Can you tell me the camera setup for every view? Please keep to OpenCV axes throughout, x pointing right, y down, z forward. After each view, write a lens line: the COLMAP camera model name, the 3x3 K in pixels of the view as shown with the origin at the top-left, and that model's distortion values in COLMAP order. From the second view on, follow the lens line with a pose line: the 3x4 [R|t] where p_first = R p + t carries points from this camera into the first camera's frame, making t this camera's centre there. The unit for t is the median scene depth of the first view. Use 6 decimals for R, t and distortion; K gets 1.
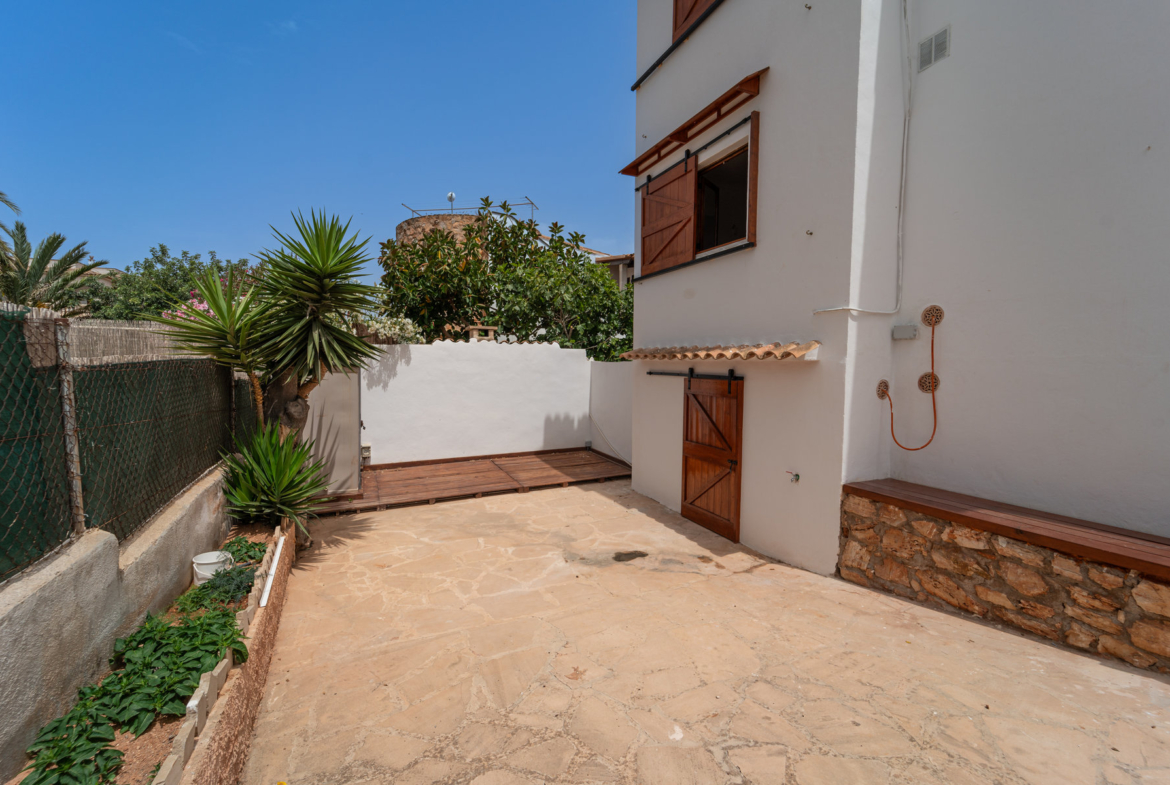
lens RADIAL K [[477.8, 0, 527.2], [0, 477.8, 371.4], [0, 0, 1]] dist [-0.000100, -0.000371]
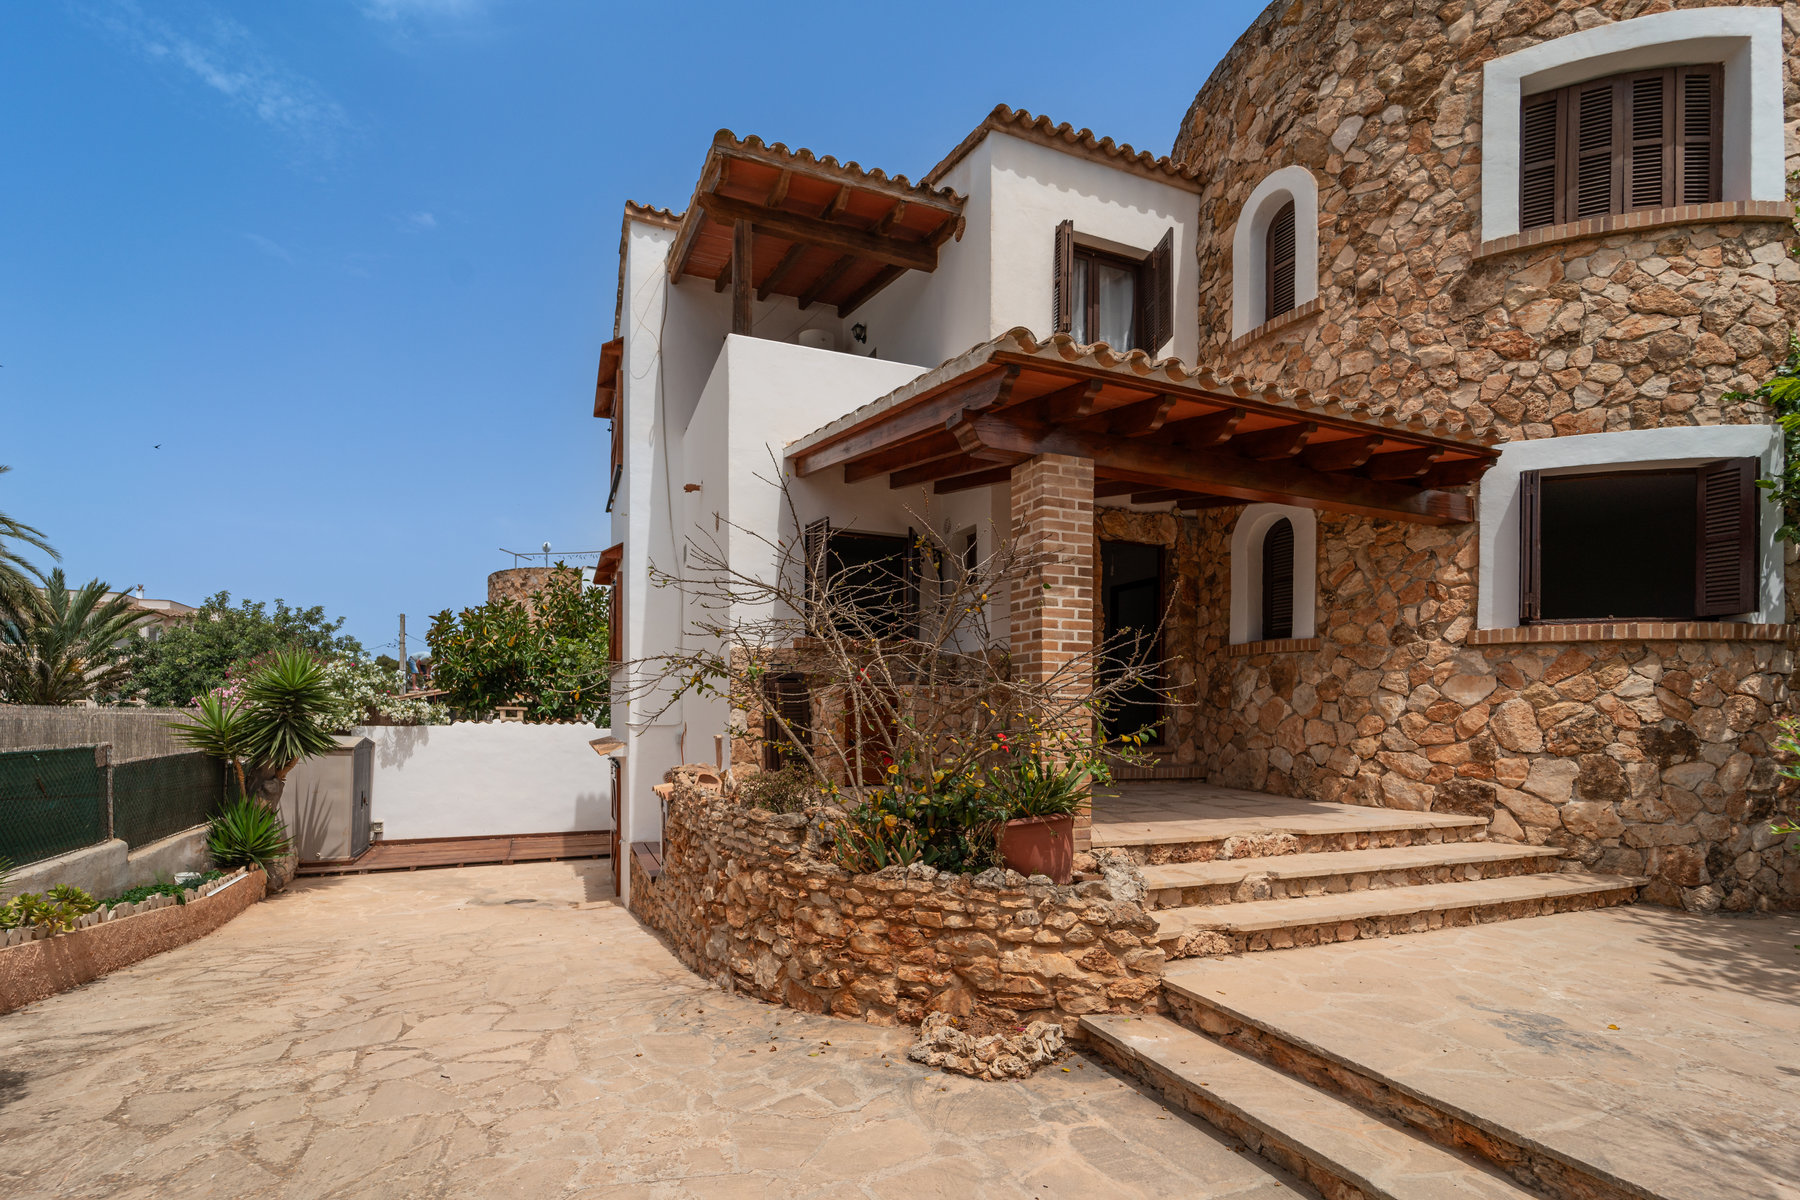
lens RADIAL K [[704.6, 0, 771.5], [0, 704.6, 689.0], [0, 0, 1]] dist [0.000174, -0.000425]
pose [[0.999913, 0.012898, -0.002805, 0.798821], [-0.013054, 0.997778, -0.065340, -0.070908], [0.001956, 0.065371, 0.997859, -0.863535]]
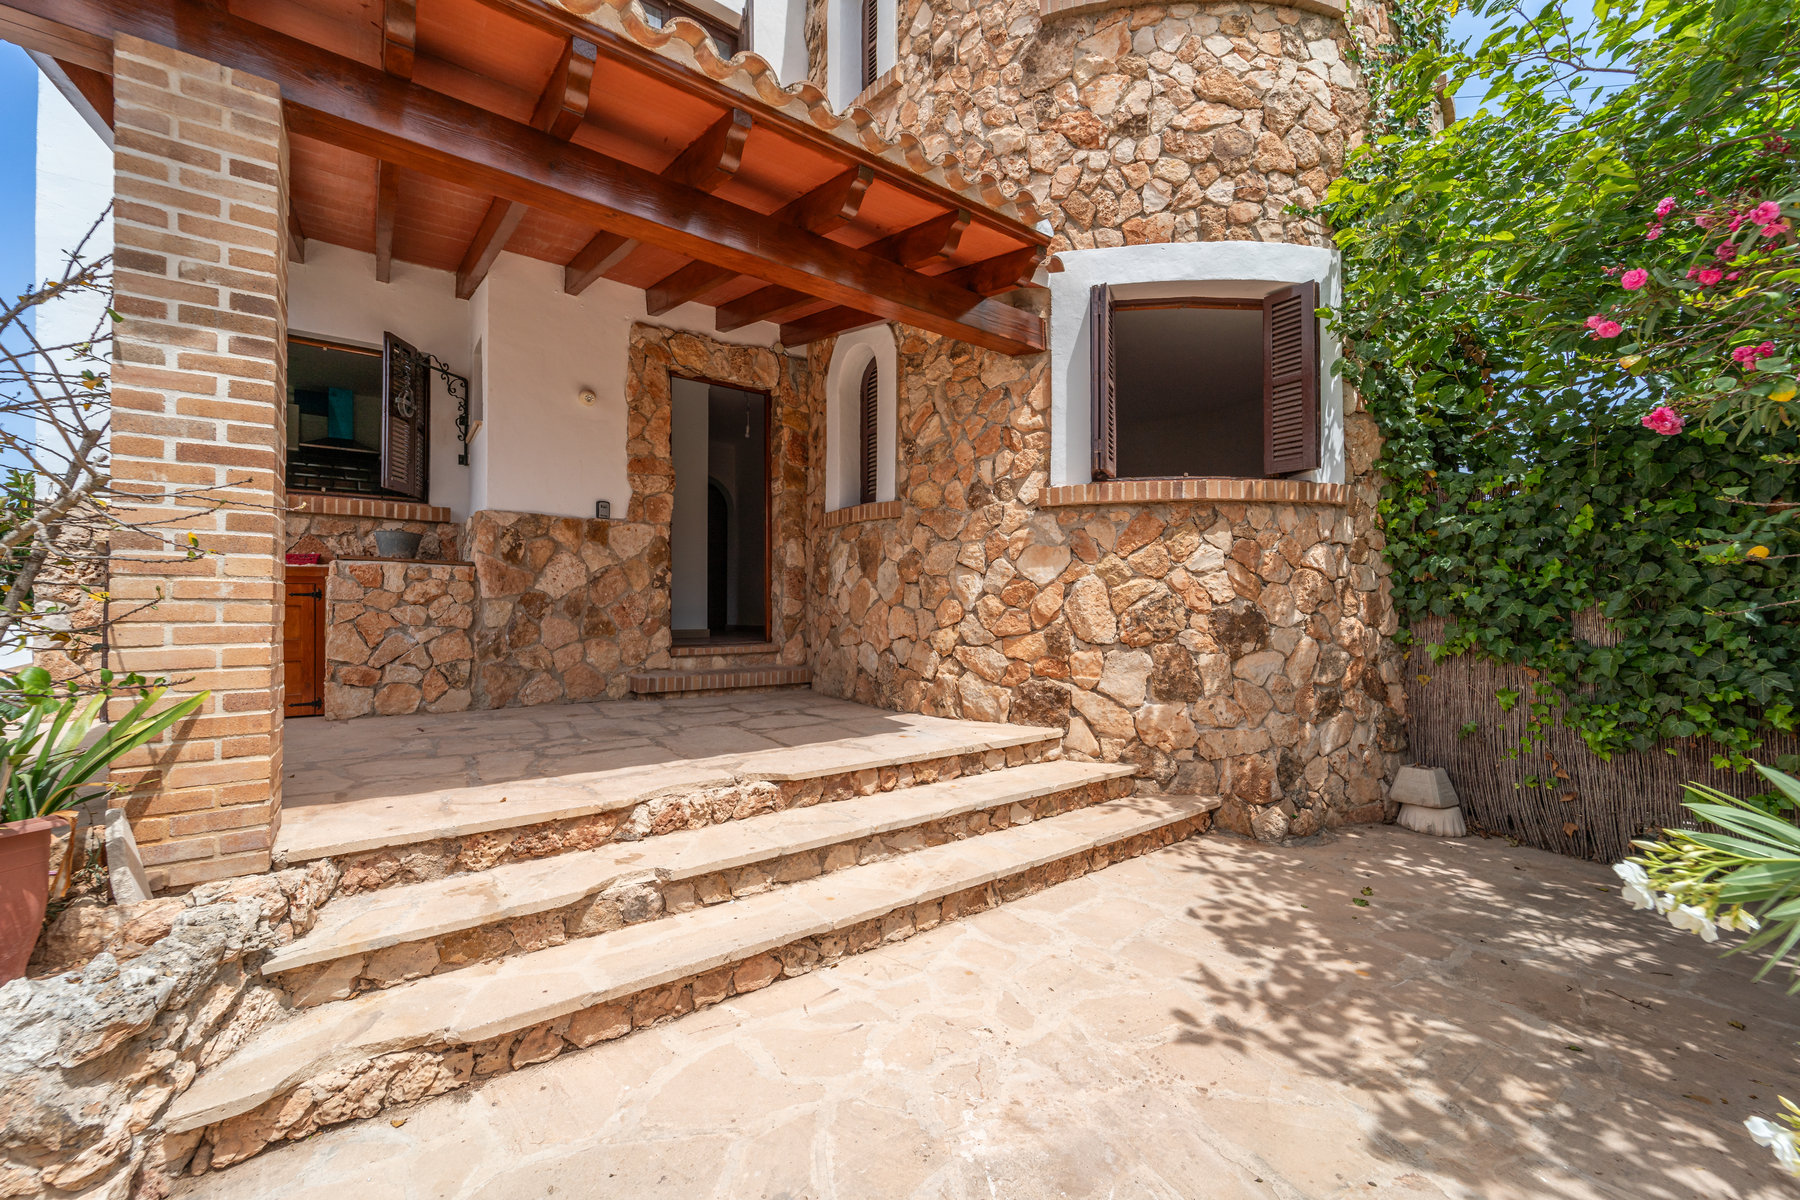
lens RADIAL K [[692.2, 0, 789.1], [0, 692.2, 577.8], [0, 0, 1]] dist [0.000521, -0.000533]
pose [[0.966330, 0.011268, 0.257060, 1.269651], [0.009874, 0.996681, -0.080807, -0.074159], [-0.257117, 0.080625, 0.963011, -0.558567]]
